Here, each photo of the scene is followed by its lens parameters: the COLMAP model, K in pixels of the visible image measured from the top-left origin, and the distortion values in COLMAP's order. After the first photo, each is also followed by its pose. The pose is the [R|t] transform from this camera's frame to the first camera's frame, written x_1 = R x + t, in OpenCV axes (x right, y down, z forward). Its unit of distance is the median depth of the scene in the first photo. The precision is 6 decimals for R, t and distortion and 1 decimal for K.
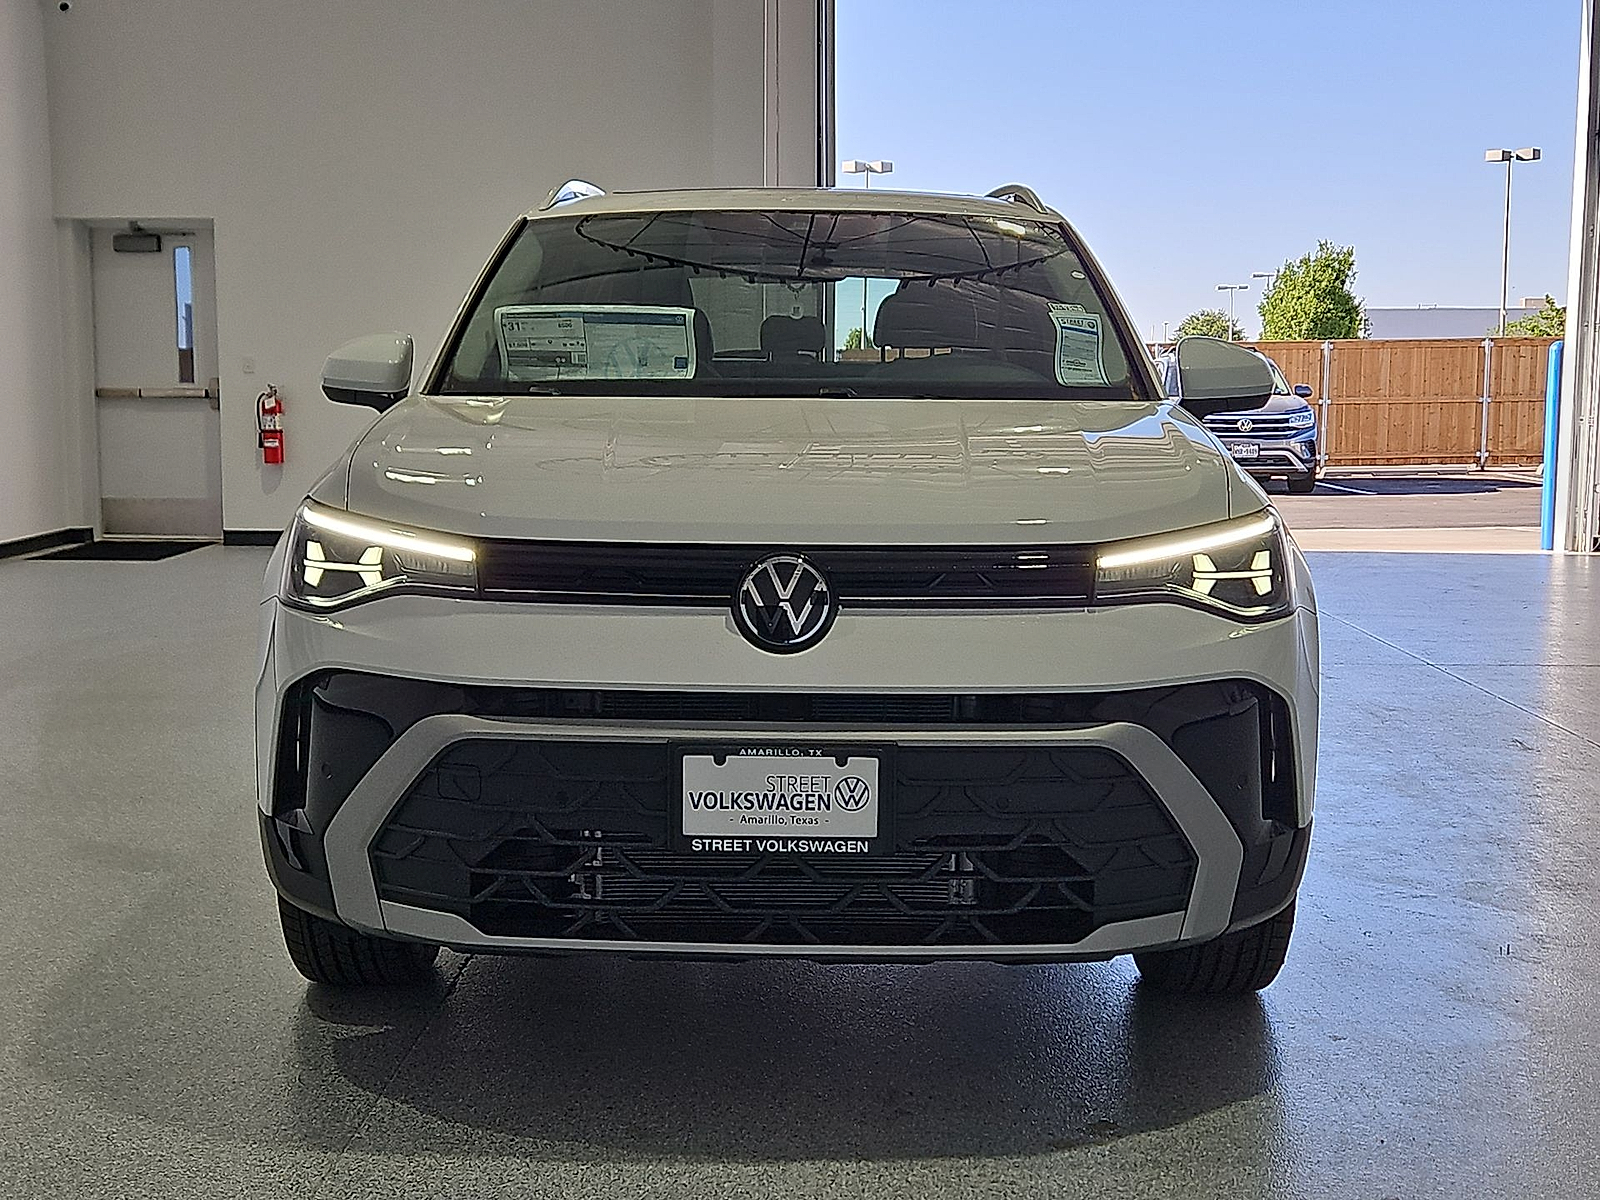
lens RADIAL K [[2154.7, 0, 805.6], [0, 2154.7, 586.6], [0, 0, 1]] dist [0.108947, 0.000000]
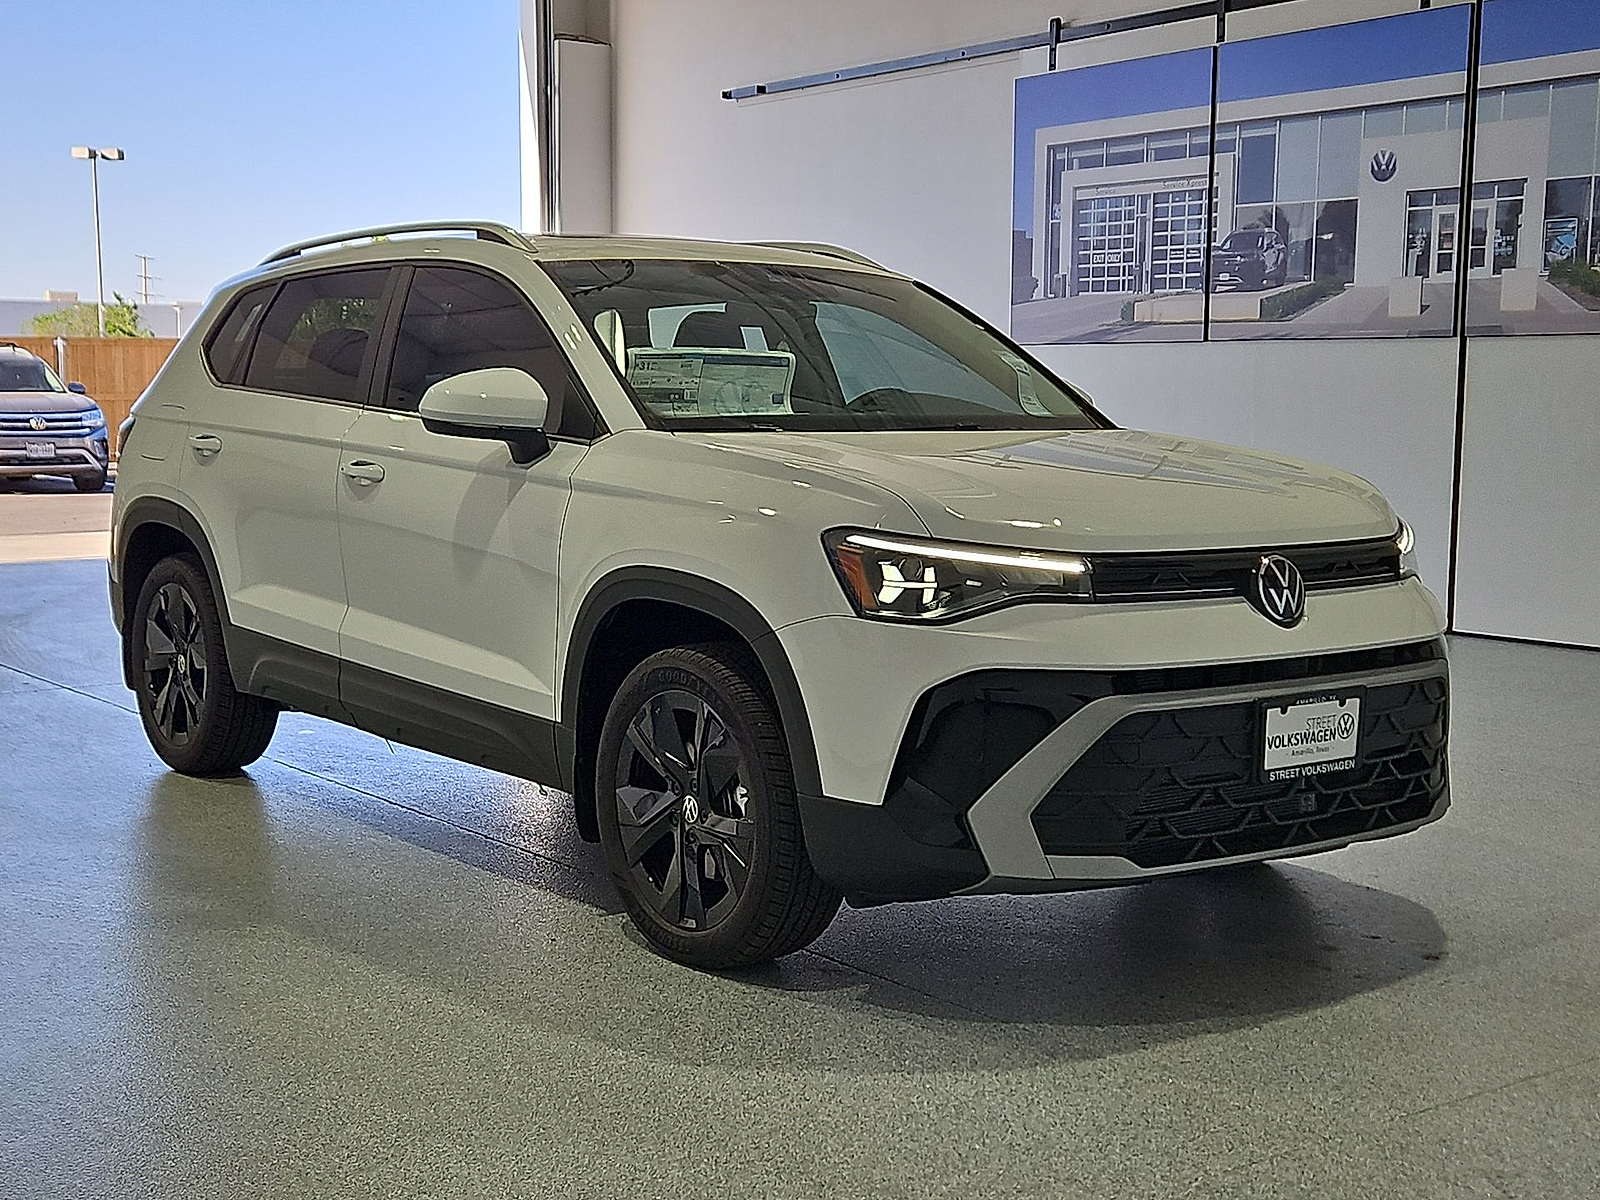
lens RADIAL K [[2154.7, 0, 801.4], [0, 2154.7, 601.8], [0, 0, 1]] dist [0.108947, 0.000000]
pose [[0.778463, -0.063893, 0.624431, -1.045381], [0.057345, 0.997885, 0.030615, -0.042174], [-0.625066, 0.011975, 0.780480, 0.138588]]
